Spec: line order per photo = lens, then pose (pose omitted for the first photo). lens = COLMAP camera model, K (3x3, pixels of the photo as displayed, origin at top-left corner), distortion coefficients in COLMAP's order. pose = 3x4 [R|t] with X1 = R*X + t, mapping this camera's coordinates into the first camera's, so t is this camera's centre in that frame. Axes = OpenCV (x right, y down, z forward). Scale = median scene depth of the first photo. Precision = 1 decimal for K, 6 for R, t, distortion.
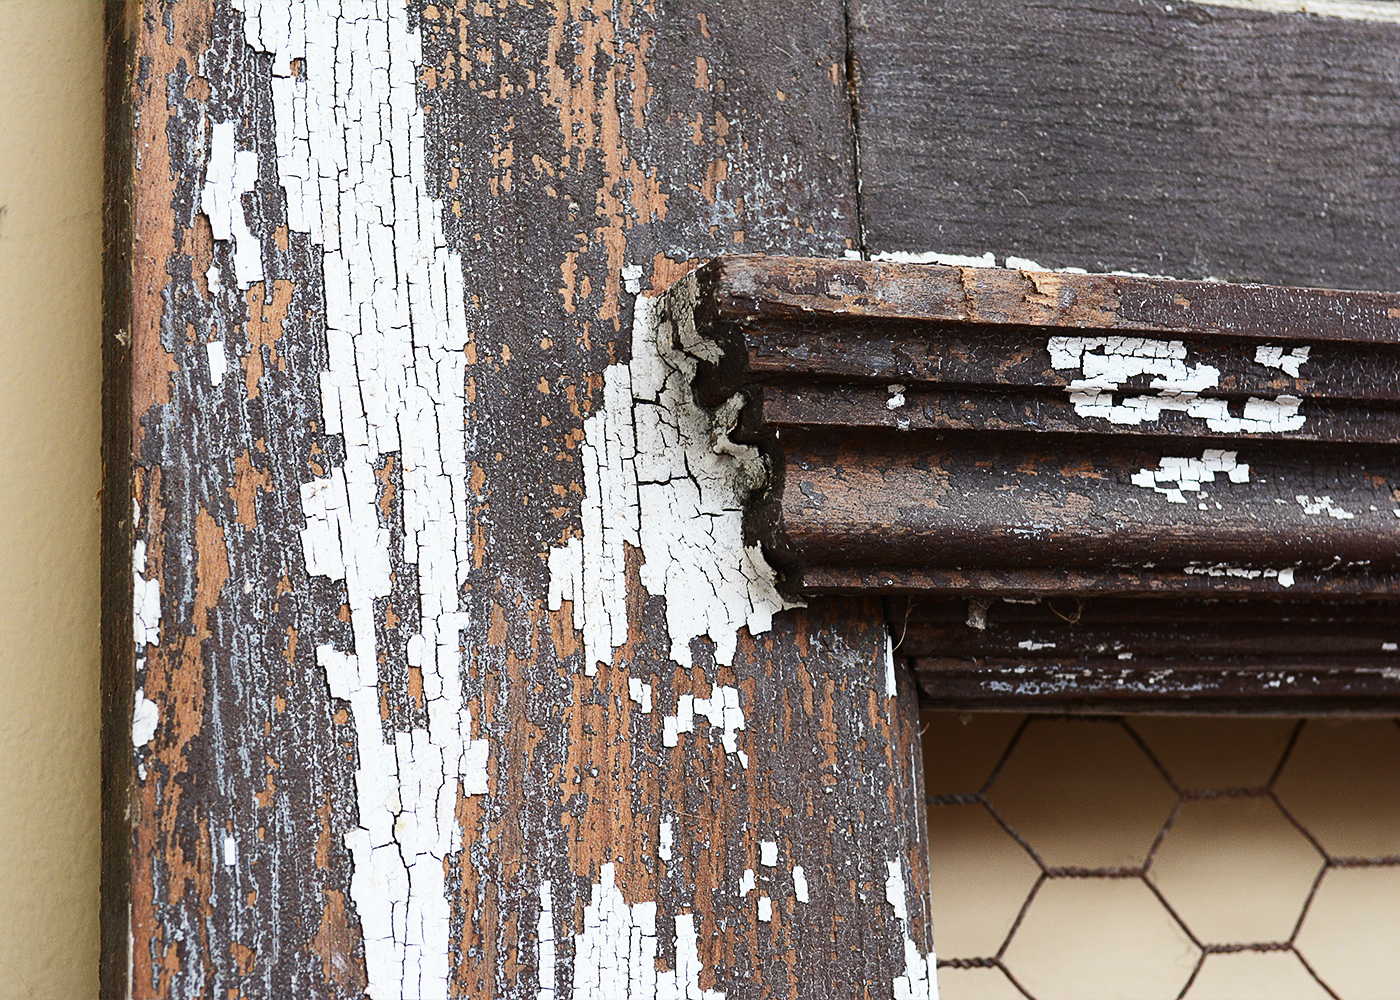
lens RADIAL K [[2293.0, 0, 700.9], [0, 2293.0, 500.4], [0, 0, 1]] dist [0.004081, 0.000000]
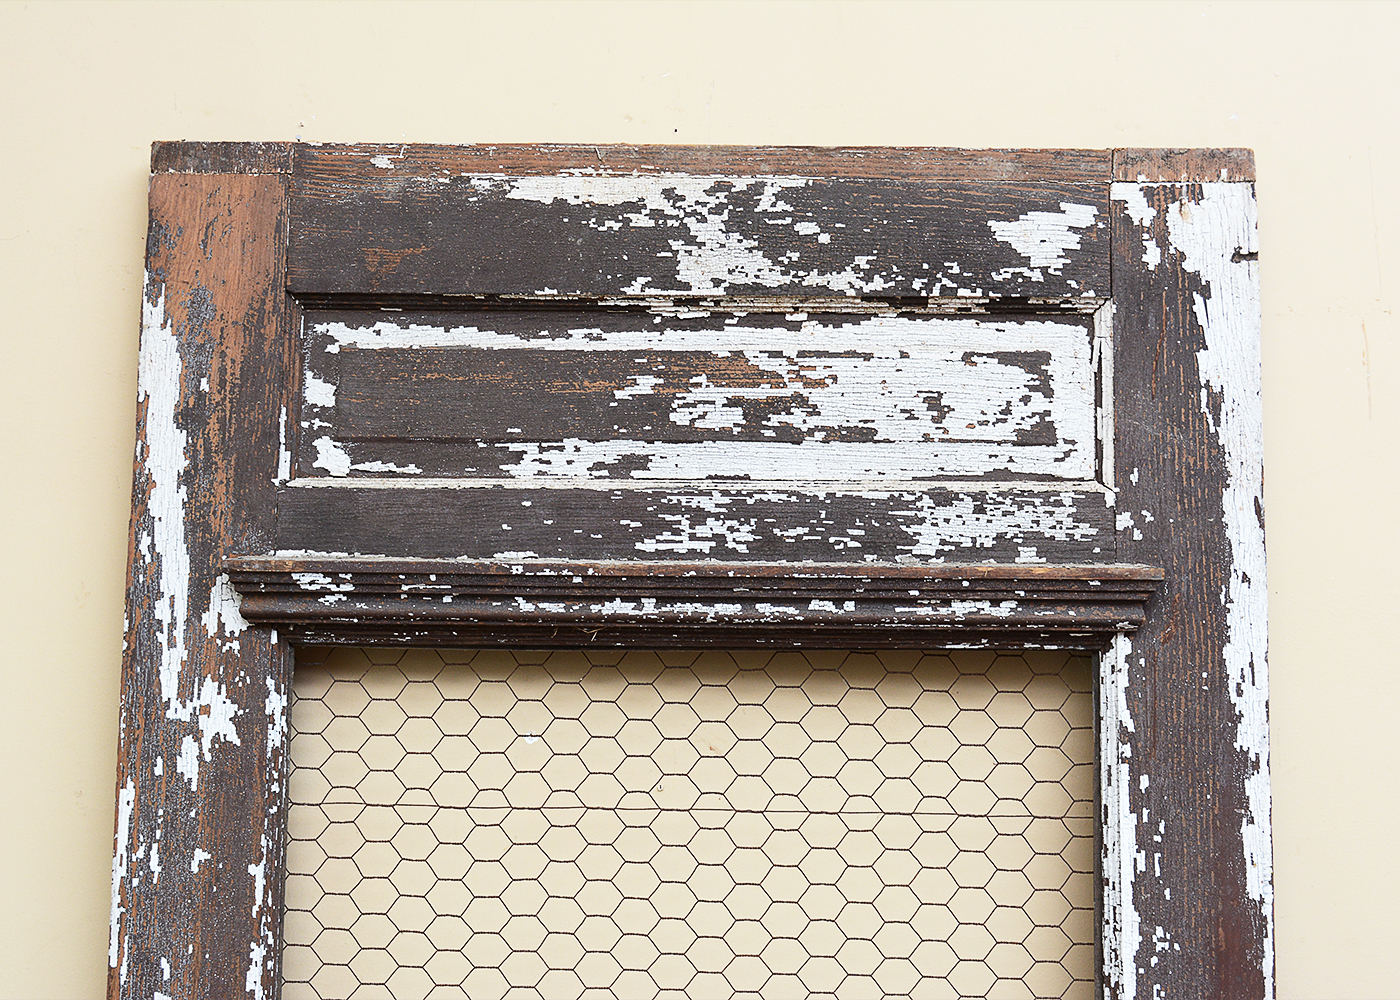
lens RADIAL K [[2105.2, 0, 699.4], [0, 2105.2, 499.9], [0, 0, 1]] dist [-0.002917, 0.000000]
pose [[0.940644, 0.007807, -0.339304, 2.569204], [0.013021, 0.998169, 0.059066, -0.495351], [0.339144, -0.059978, 0.938821, -3.027184]]
